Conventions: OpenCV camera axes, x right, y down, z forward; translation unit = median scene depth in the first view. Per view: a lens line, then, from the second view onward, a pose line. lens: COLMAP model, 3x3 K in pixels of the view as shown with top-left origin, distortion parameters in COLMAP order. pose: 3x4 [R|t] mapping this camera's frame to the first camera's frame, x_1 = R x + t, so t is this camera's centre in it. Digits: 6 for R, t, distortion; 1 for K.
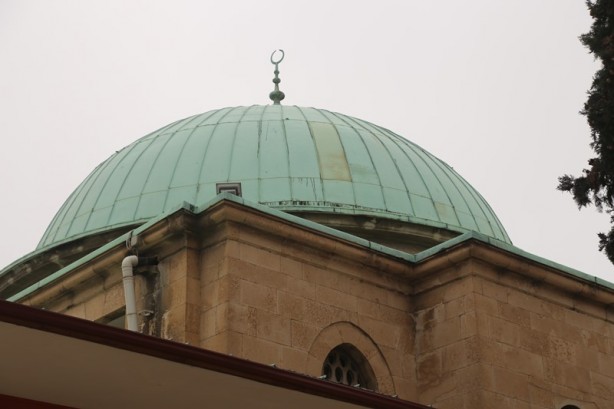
lens RADIAL K [[1553.2, 0, 308.7], [0, 1553.2, 203.8], [0, 0, 1]] dist [0.540288, 0.000000]
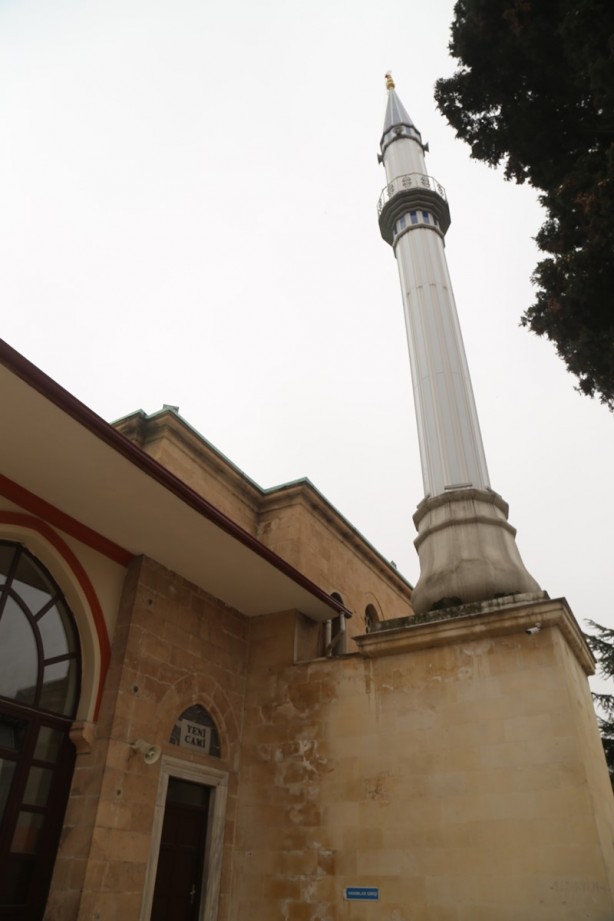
lens RADIAL K [[613.9, 0, 302.5], [0, 613.9, 462.6], [0, 0, 1]] dist [-0.104517, 0.040377]
pose [[0.943153, 0.226299, 0.243418, -0.061941], [-0.173452, 0.959883, -0.220315, 0.148872], [-0.283510, 0.165569, 0.944568, 0.387098]]
